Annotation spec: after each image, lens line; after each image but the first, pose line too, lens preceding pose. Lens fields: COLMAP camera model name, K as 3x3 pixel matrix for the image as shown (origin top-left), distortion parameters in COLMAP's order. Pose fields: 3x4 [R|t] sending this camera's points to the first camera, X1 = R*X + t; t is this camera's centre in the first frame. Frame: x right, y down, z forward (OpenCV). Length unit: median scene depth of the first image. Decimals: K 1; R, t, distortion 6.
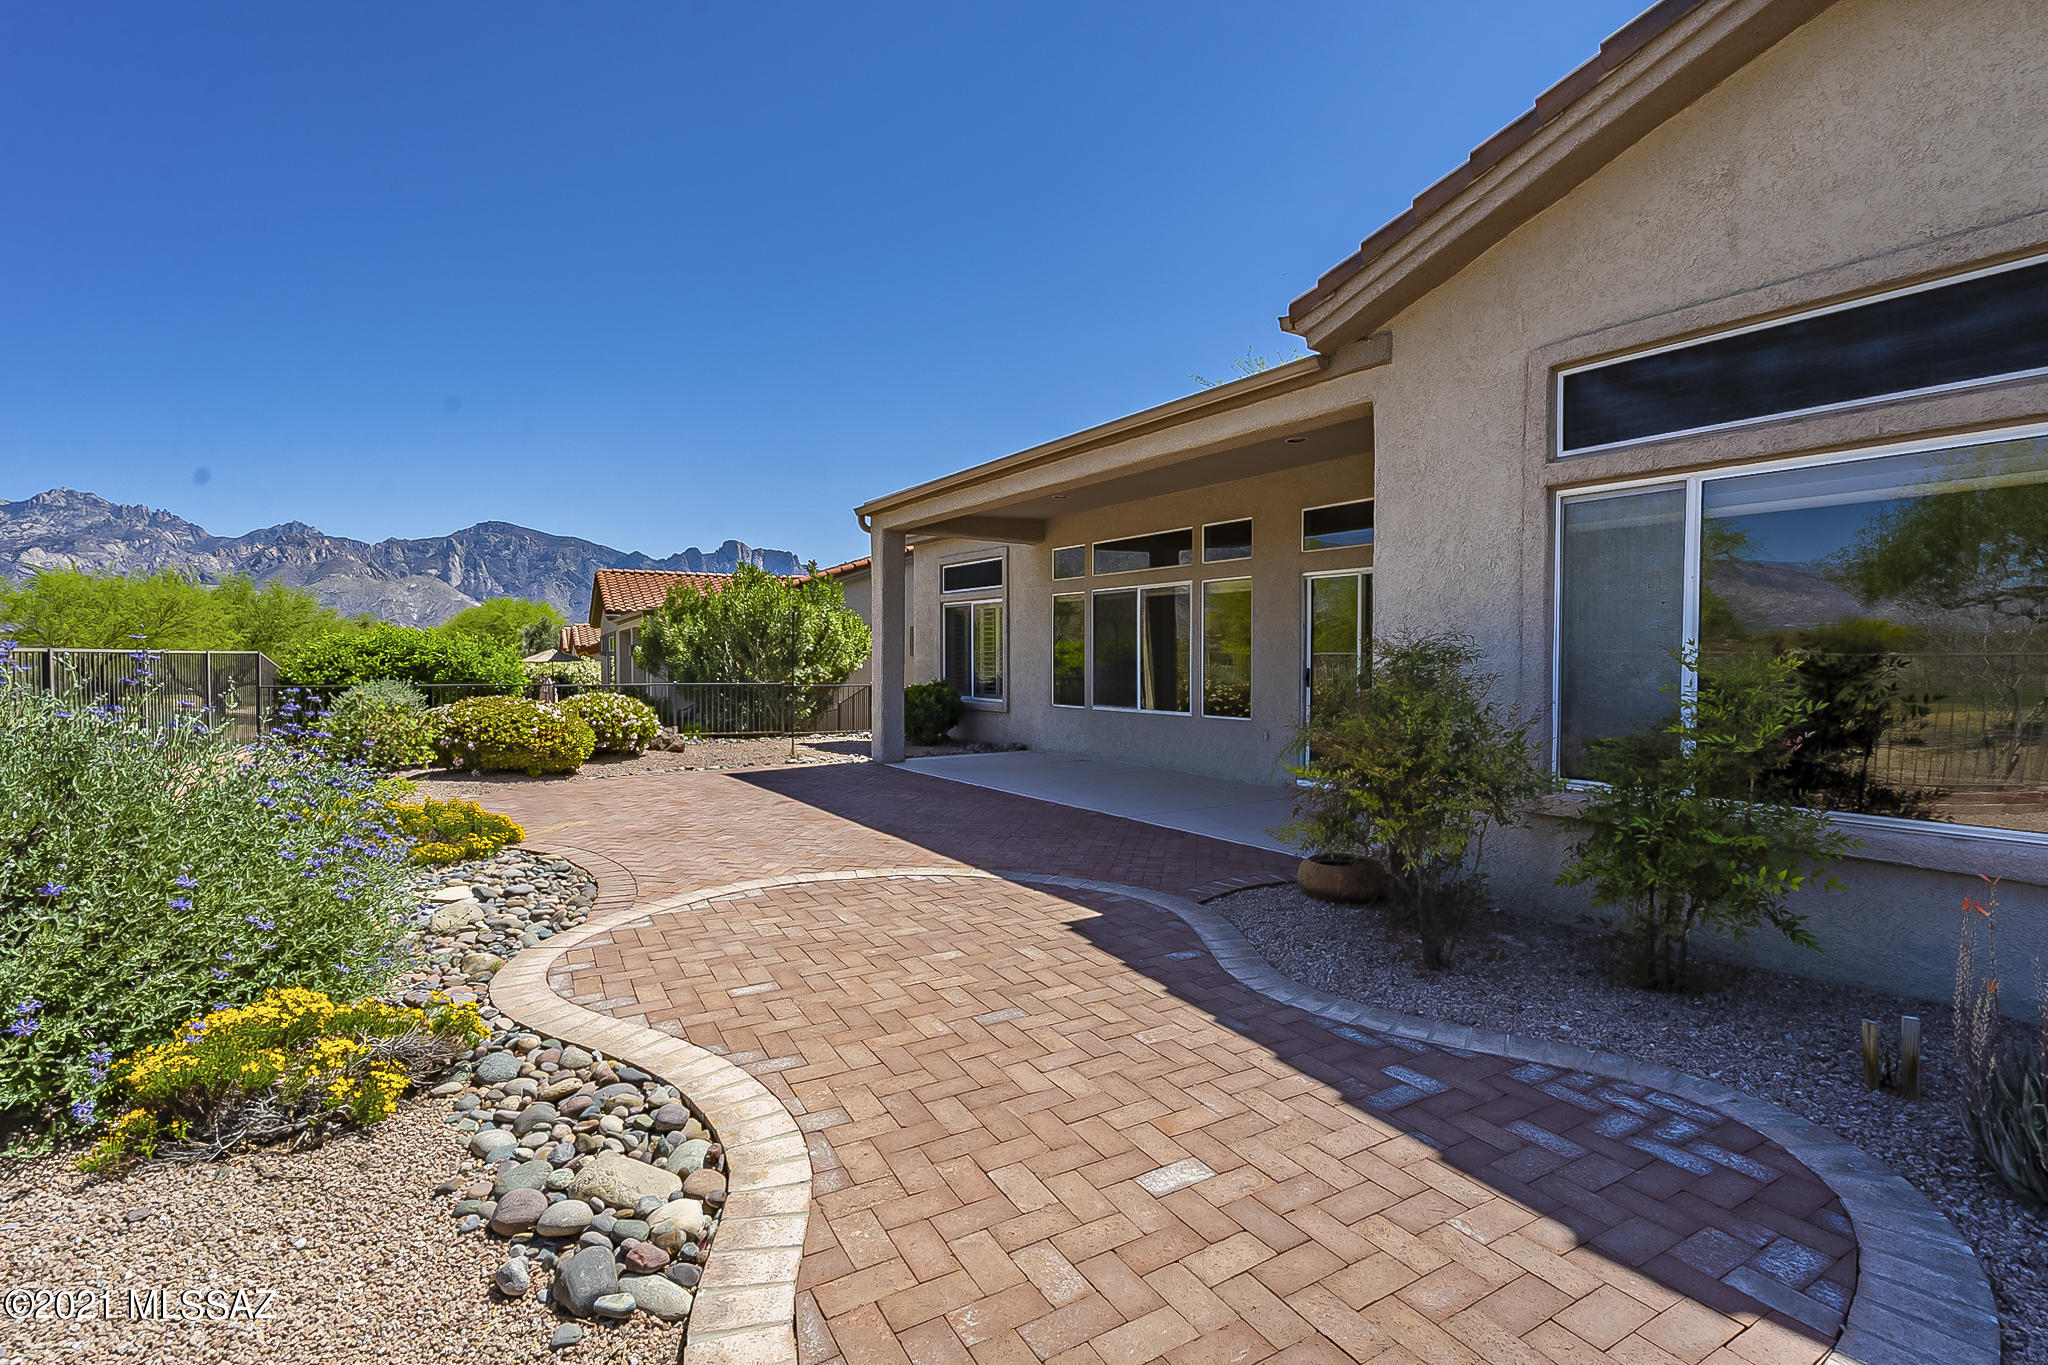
lens RADIAL K [[944.5, 0, 1021.8], [0, 944.5, 676.7], [0, 0, 1]] dist [-0.005483, 0.000480]
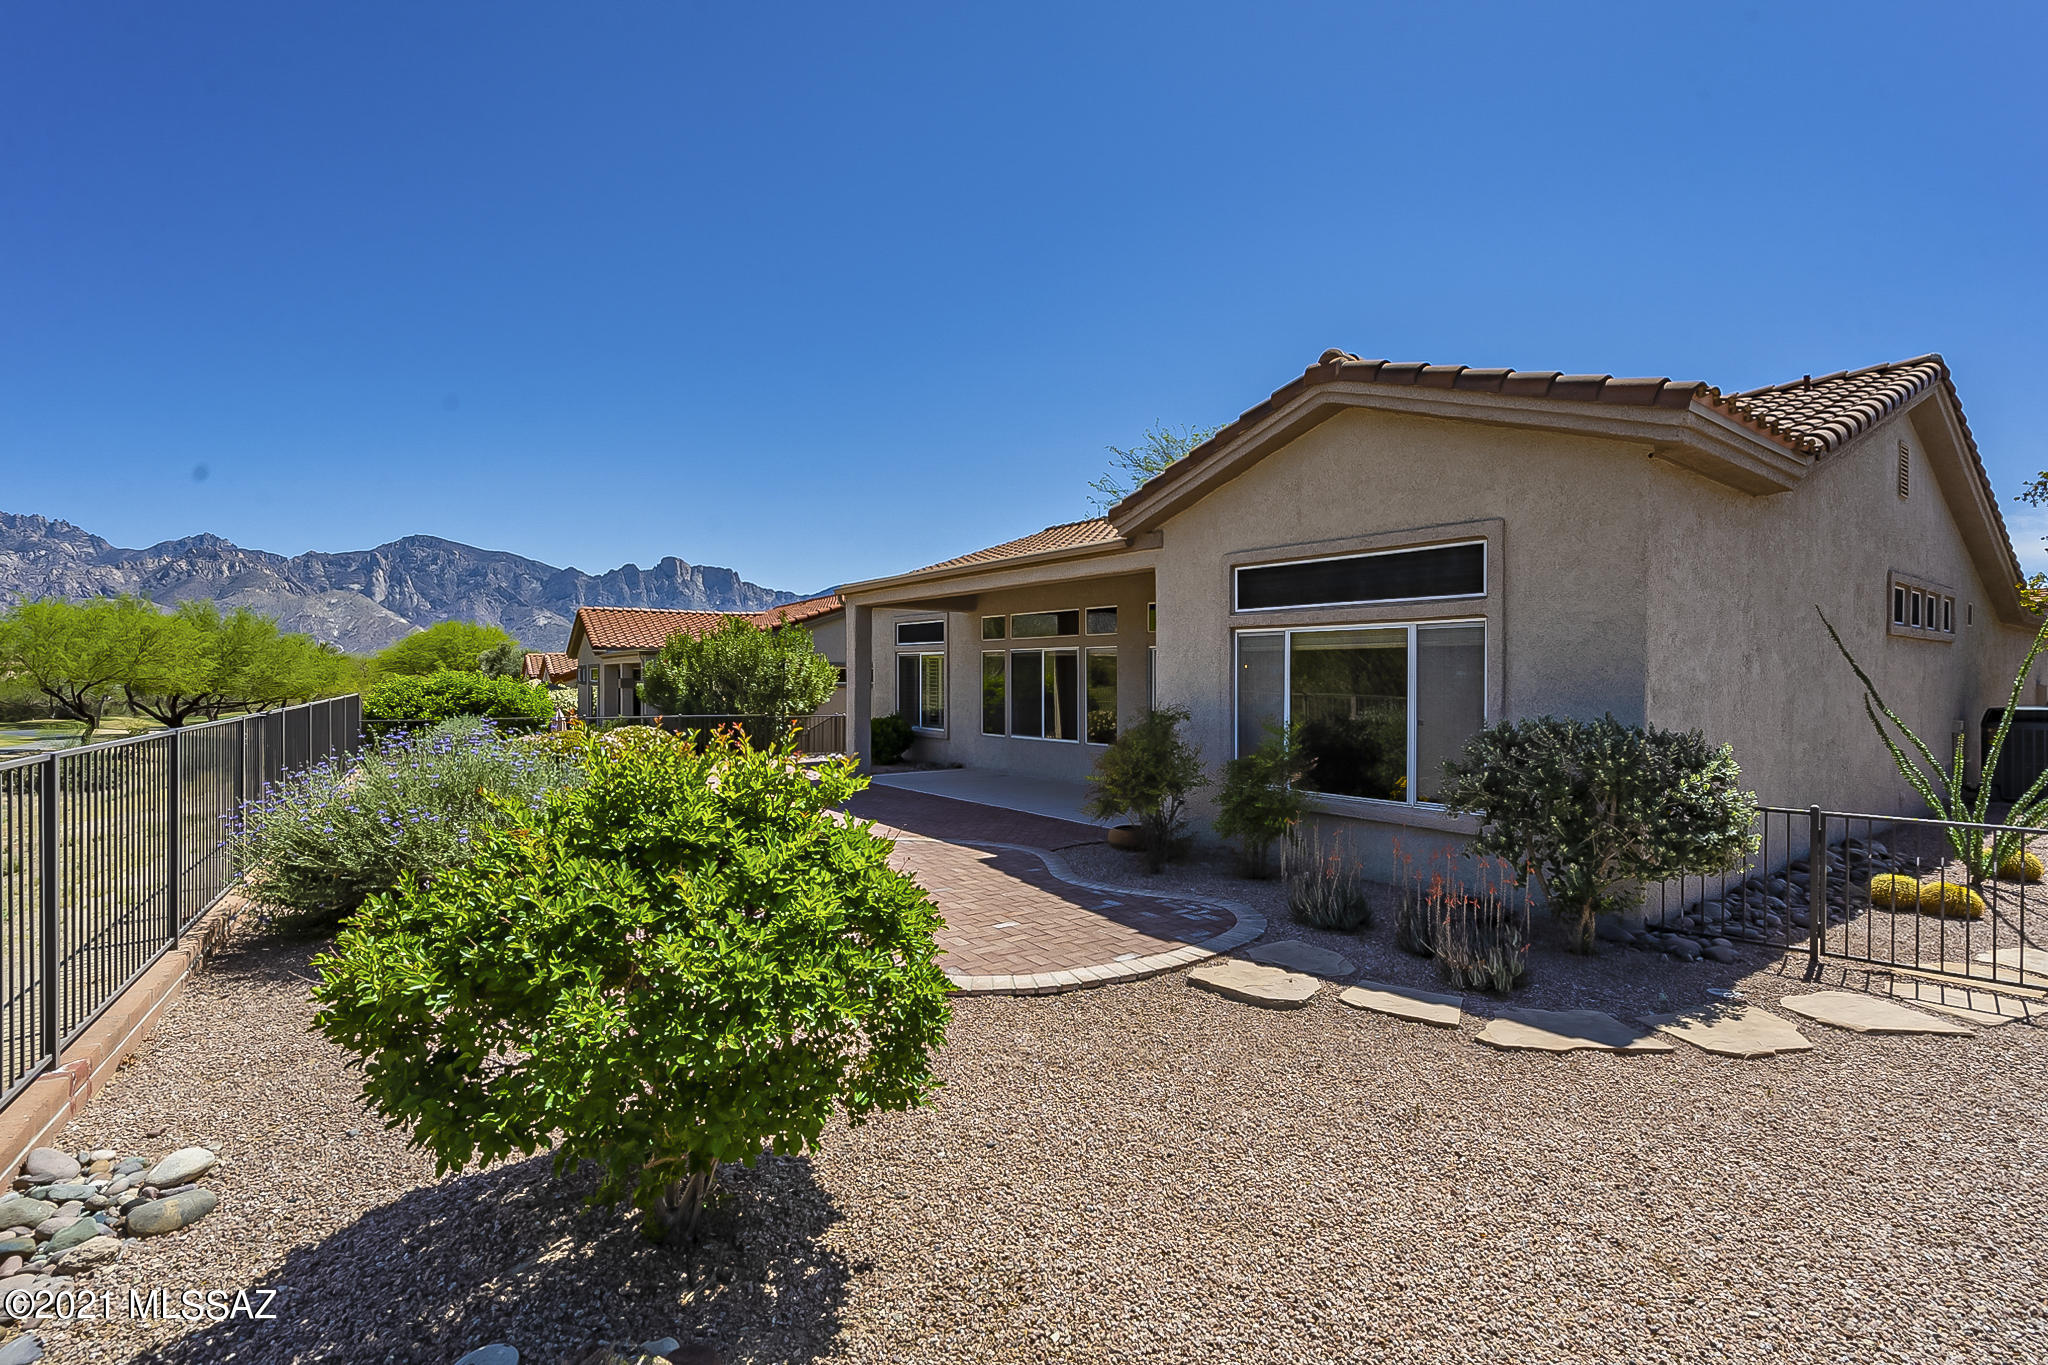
lens RADIAL K [[944.5, 0, 1022.9], [0, 944.5, 683.3], [0, 0, 1]] dist [-0.005483, 0.000480]
pose [[0.998104, 0.000634, 0.061542, 0.008422], [0.000104, 0.999928, -0.011988, -0.024671], [-0.061546, 0.011972, 0.998032, -0.328334]]
